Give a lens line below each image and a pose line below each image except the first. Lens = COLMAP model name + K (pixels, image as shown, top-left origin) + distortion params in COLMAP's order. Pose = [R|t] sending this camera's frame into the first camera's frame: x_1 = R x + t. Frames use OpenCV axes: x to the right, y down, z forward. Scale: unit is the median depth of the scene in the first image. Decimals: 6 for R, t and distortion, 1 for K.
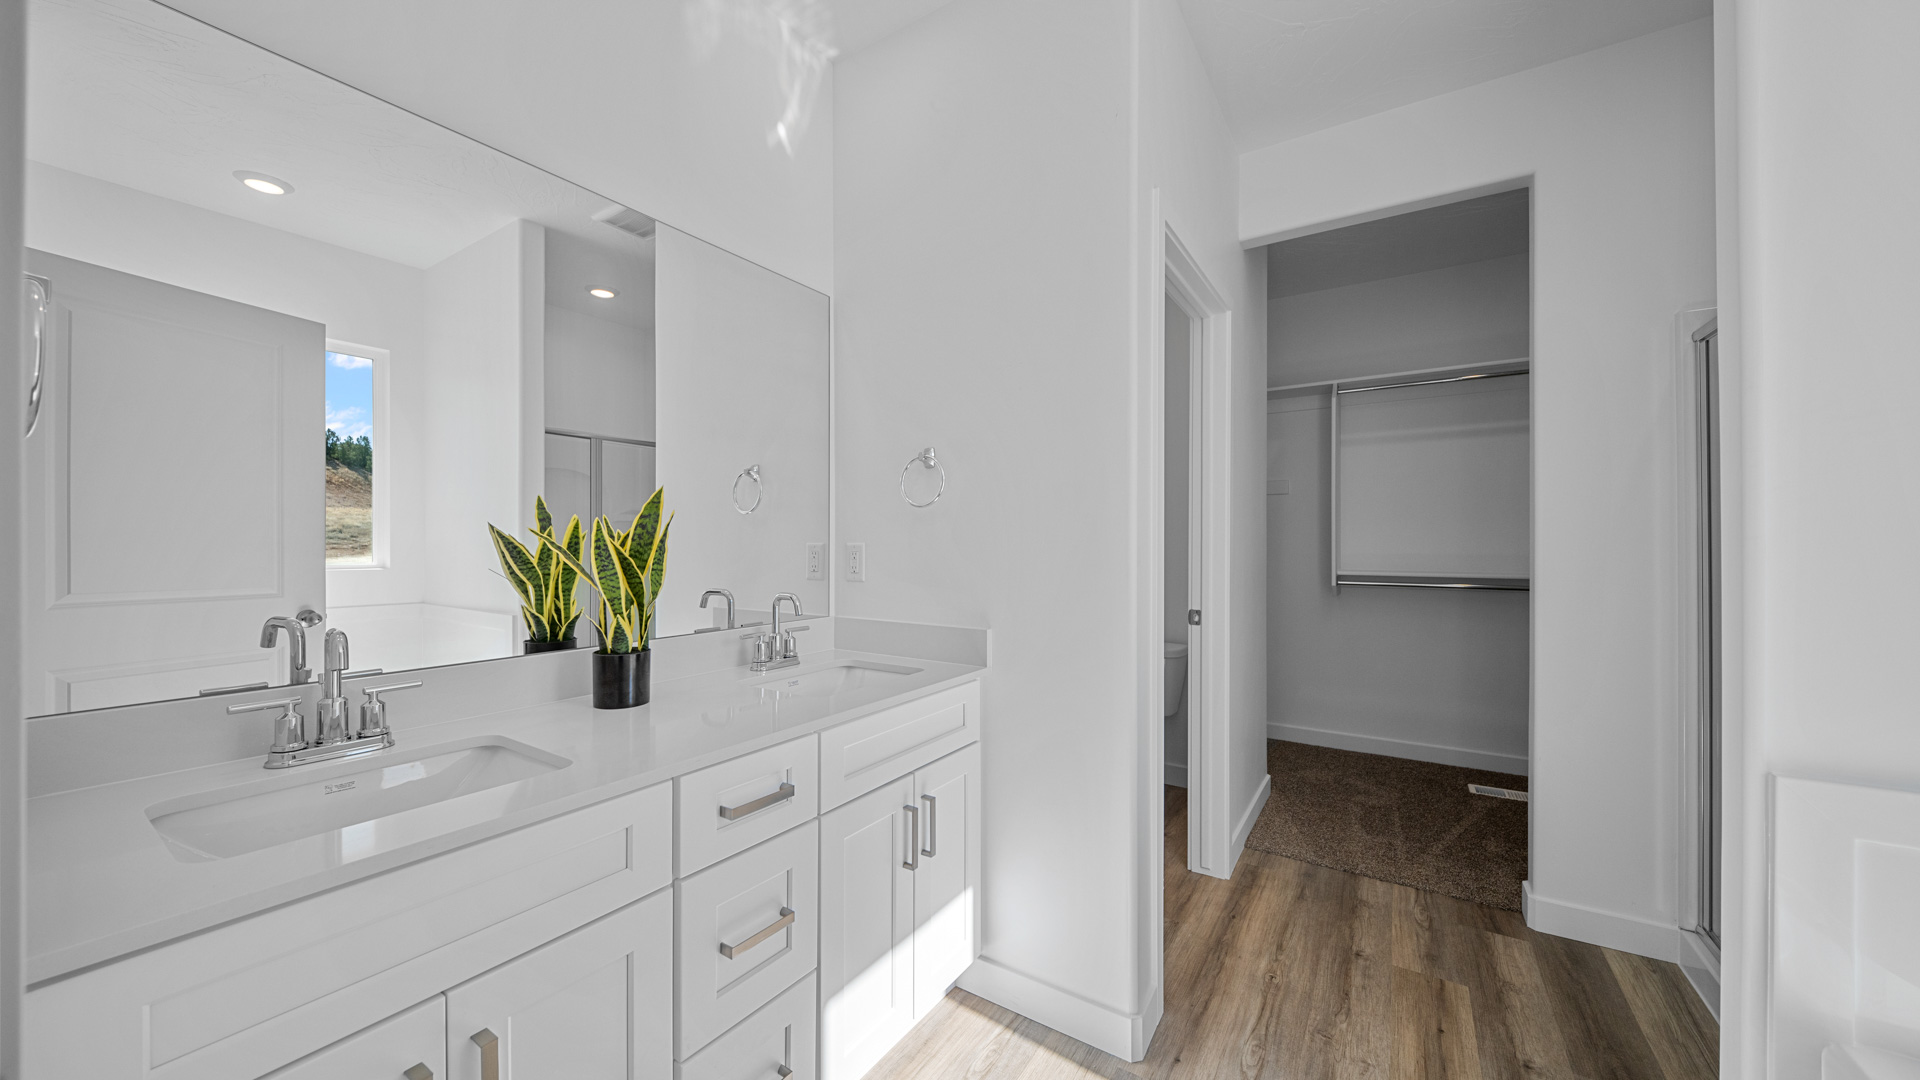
lens RADIAL K [[661.3, 0, 953.6], [0, 661.3, 541.8], [0, 0, 1]] dist [-0.017481, -0.001363]
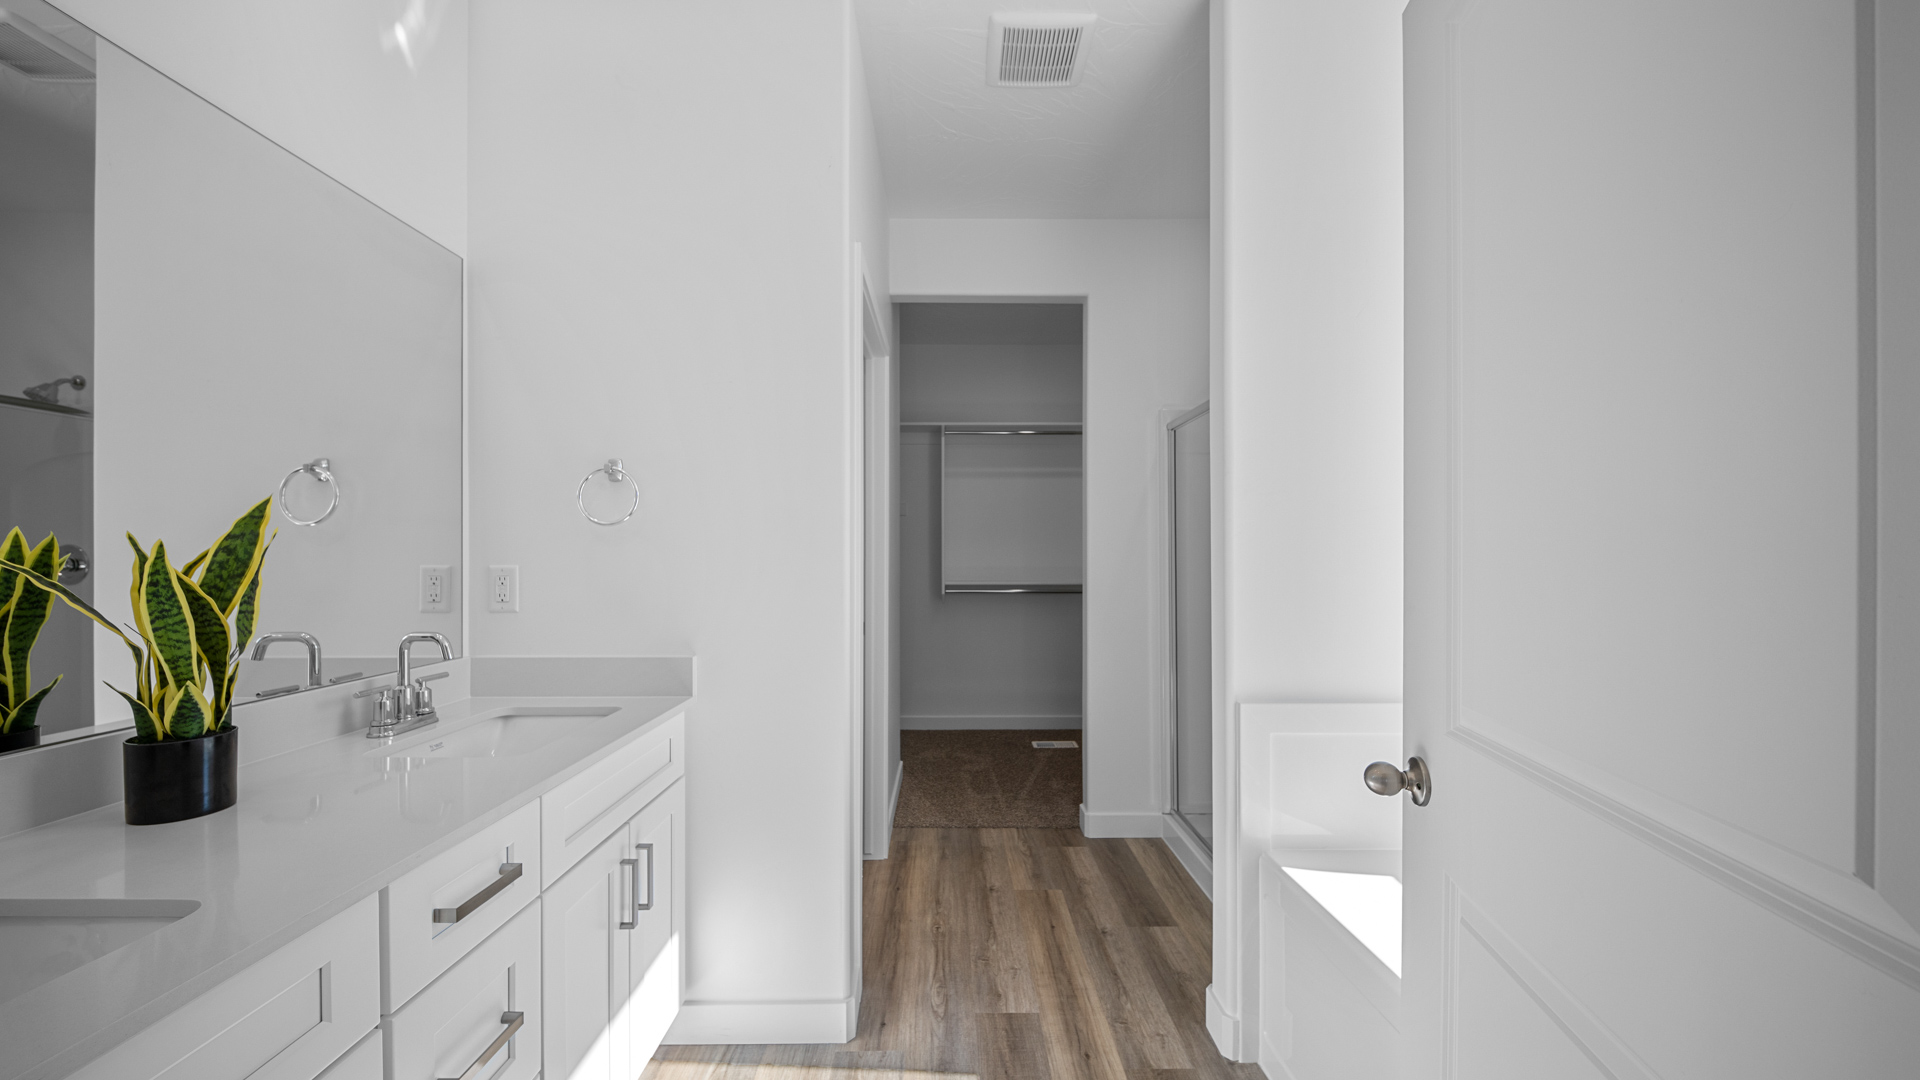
lens RADIAL K [[661.3, 0, 959.0], [0, 661.3, 548.7], [0, 0, 1]] dist [-0.017481, -0.001363]
pose [[0.815821, 0.004650, 0.578286, -0.181476], [-0.001875, 0.999984, -0.005394, -0.018071], [-0.578302, 0.003316, 0.815816, -0.000363]]
